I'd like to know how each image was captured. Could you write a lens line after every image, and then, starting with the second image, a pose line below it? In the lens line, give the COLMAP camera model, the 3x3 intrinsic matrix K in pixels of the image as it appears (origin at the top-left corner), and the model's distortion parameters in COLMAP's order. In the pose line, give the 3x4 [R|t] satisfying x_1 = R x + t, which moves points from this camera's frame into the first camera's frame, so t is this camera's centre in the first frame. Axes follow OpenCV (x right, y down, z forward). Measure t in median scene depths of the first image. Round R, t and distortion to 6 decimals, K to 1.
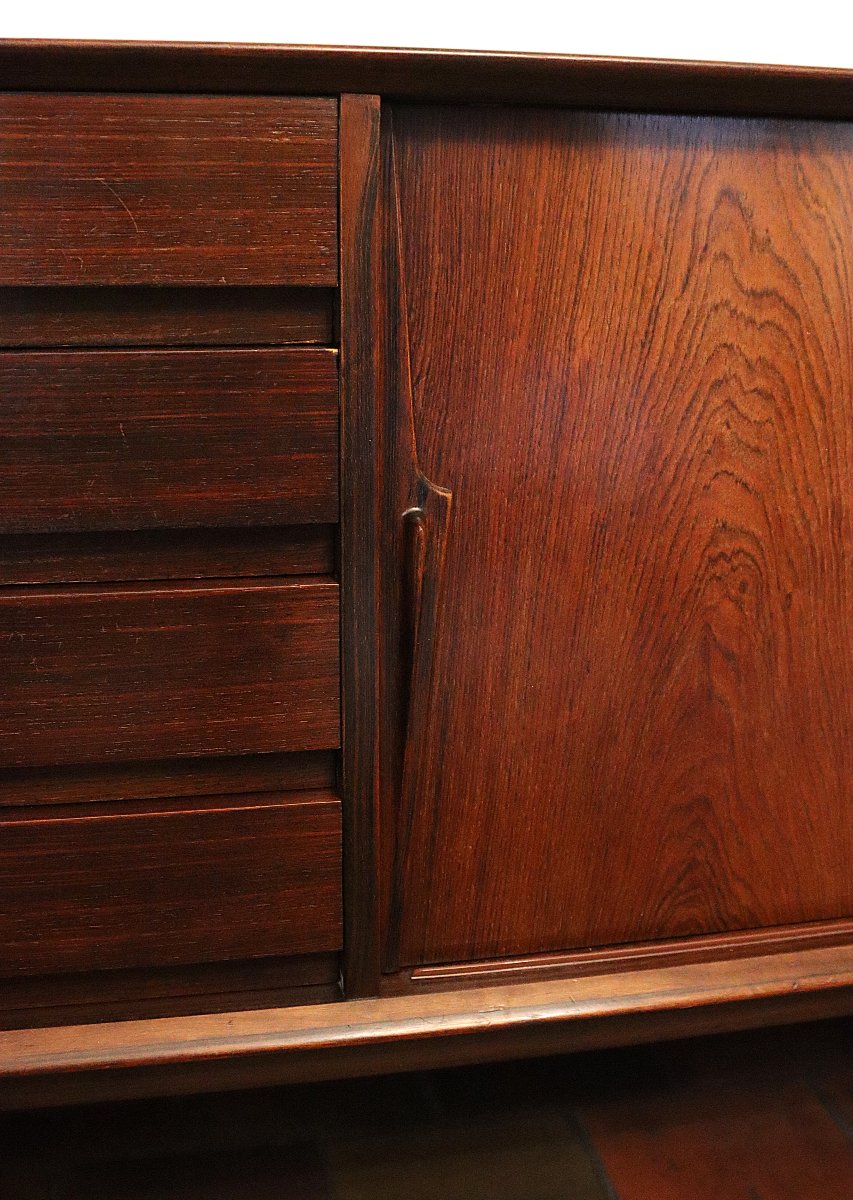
lens RADIAL K [[1333.0, 0, 452.0], [0, 1333.0, 550.7], [0, 0, 1]] dist [-0.117131, 0.000000]
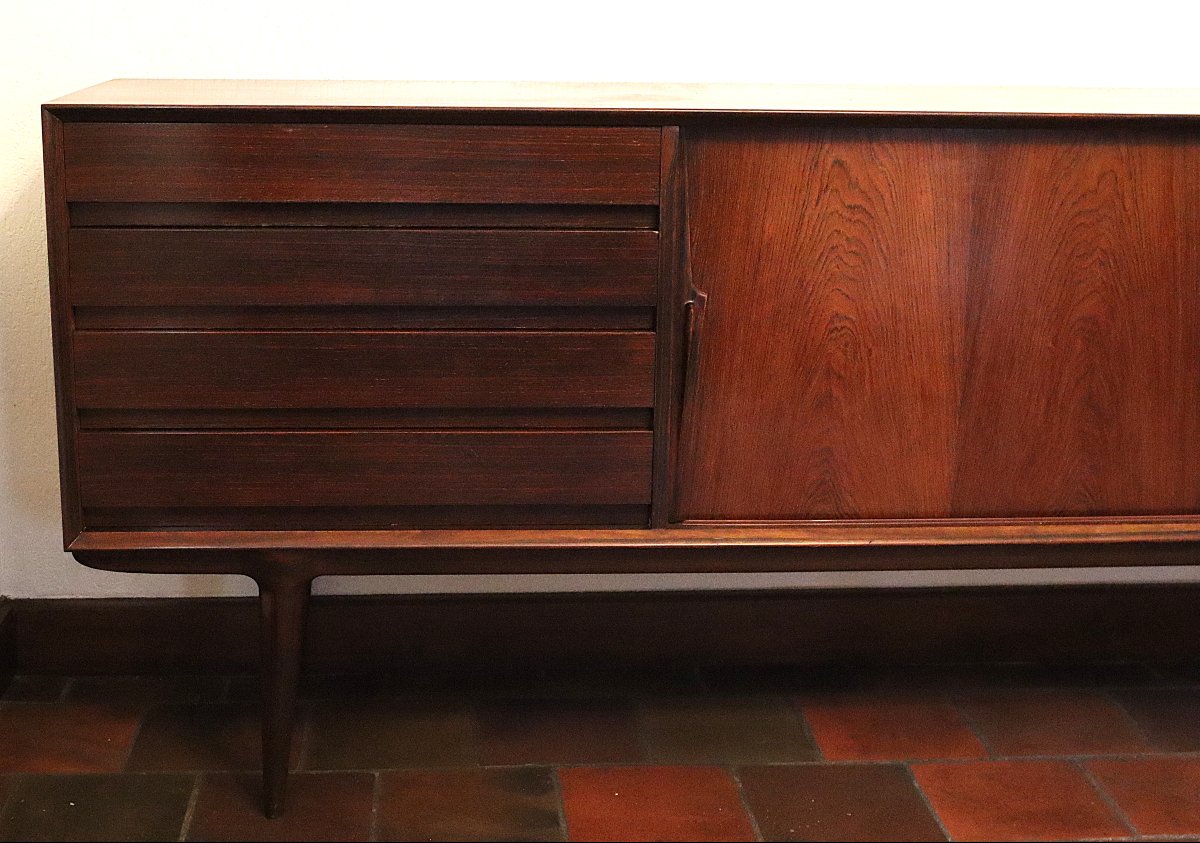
lens RADIAL K [[1712.9, 0, 575.3], [0, 1712.9, 374.1], [0, 0, 1]] dist [-0.084178, 0.000000]
pose [[0.989609, 0.034114, -0.139682, 0.186926], [-0.036662, 0.999204, -0.015708, 0.143036], [0.139035, 0.020666, 0.990072, -1.877742]]
